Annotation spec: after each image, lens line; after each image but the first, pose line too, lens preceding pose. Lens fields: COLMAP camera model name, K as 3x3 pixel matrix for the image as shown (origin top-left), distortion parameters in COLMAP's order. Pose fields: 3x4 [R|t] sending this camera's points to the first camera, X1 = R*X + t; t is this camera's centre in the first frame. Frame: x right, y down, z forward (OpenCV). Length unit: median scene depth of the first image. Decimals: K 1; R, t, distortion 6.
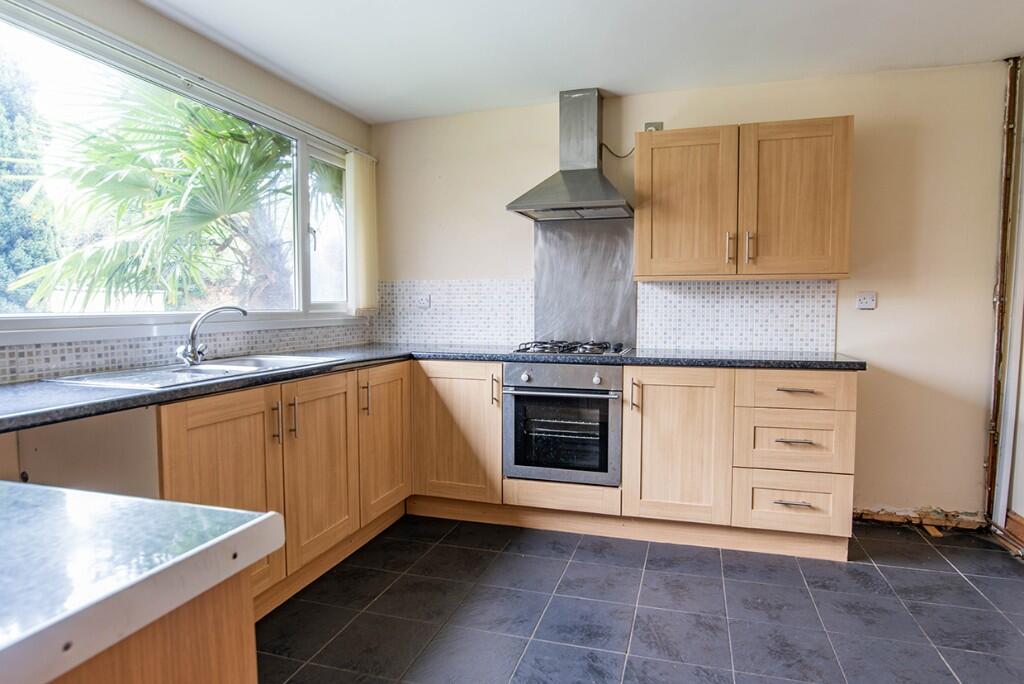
lens RADIAL K [[577.2, 0, 512.0], [0, 577.2, 342.0], [0, 0, 1]] dist [-0.003445, -0.000590]
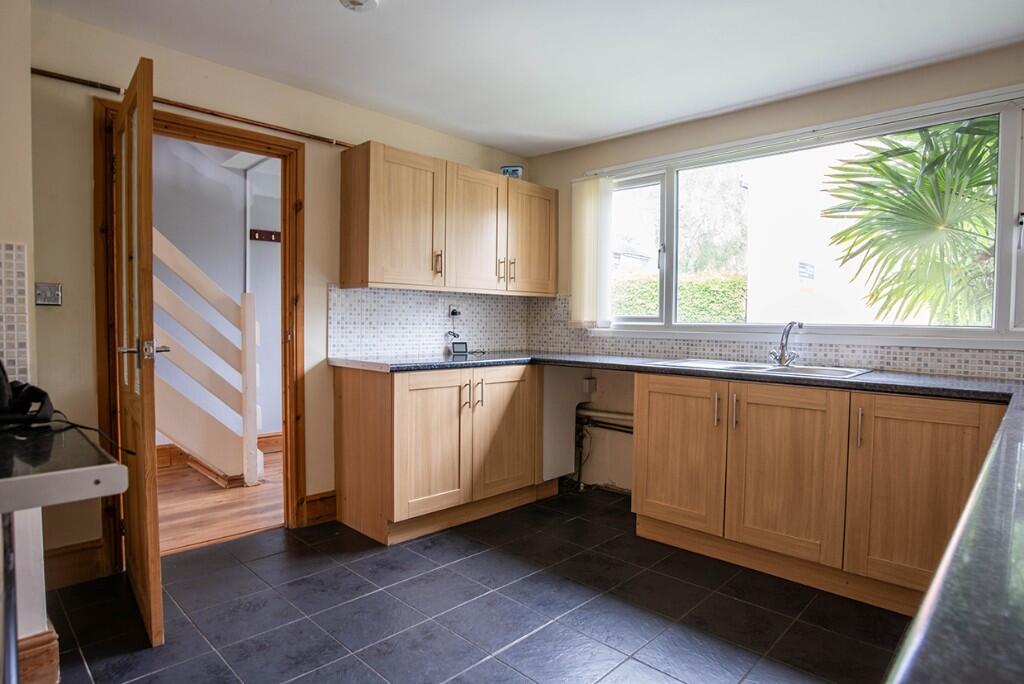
lens RADIAL K [[577.2, 0, 512.0], [0, 577.2, 342.0], [0, 0, 1]] dist [-0.003445, -0.000590]
pose [[-0.458038, 0.036291, -0.888192, 0.902566], [-0.062884, 0.995340, 0.073098, -0.073266], [0.886706, 0.089335, -0.453621, 1.121763]]
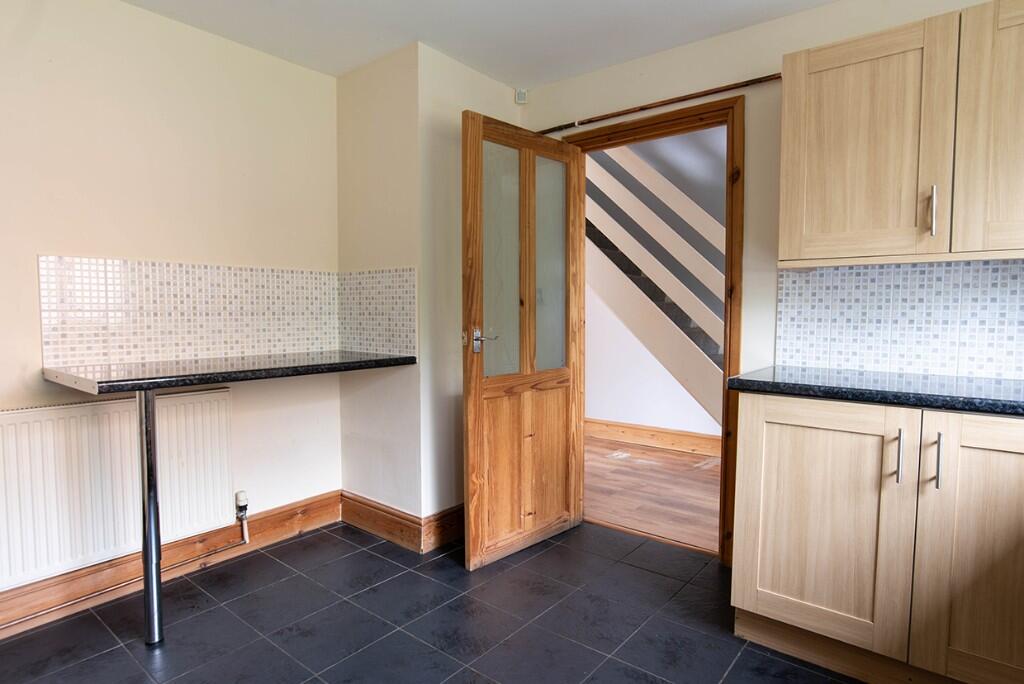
lens RADIAL K [[577.2, 0, 512.0], [0, 577.2, 342.0], [0, 0, 1]] dist [-0.003445, -0.000590]
pose [[-0.931824, -0.015035, 0.362598, 0.313081], [0.027194, 0.993440, 0.111078, -0.076317], [-0.361889, 0.113366, -0.925302, 1.196169]]
